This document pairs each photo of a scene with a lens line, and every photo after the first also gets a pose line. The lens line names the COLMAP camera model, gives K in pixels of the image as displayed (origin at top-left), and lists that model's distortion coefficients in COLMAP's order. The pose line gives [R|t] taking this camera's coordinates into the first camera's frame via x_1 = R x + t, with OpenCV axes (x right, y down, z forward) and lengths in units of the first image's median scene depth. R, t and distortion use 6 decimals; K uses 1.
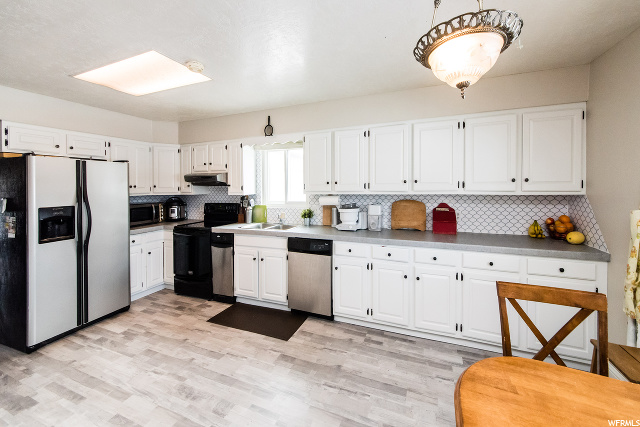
lens RADIAL K [[235.0, 0, 320.0], [0, 235.0, 213.5], [0, 0, 1]] dist [-0.000141, -0.000029]
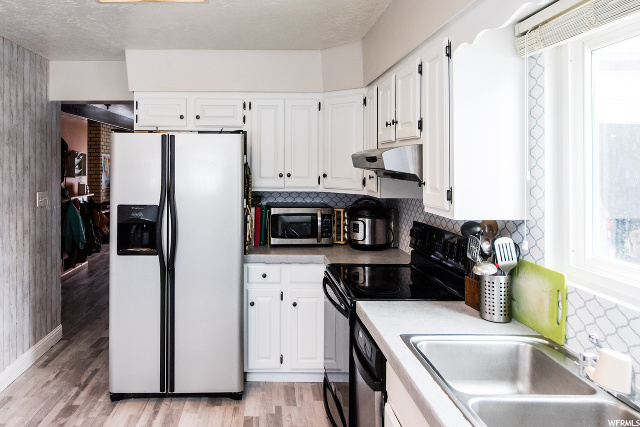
lens RADIAL K [[384.0, 0, 223.3], [0, 384.0, 162.8], [0, 0, 1]] dist [-0.002059, -0.000584]
pose [[0.379677, 0.006052, -0.925099, -0.006824], [-0.125980, 0.991001, -0.045221, -0.092758], [0.916501, 0.133714, 0.377023, 0.572402]]
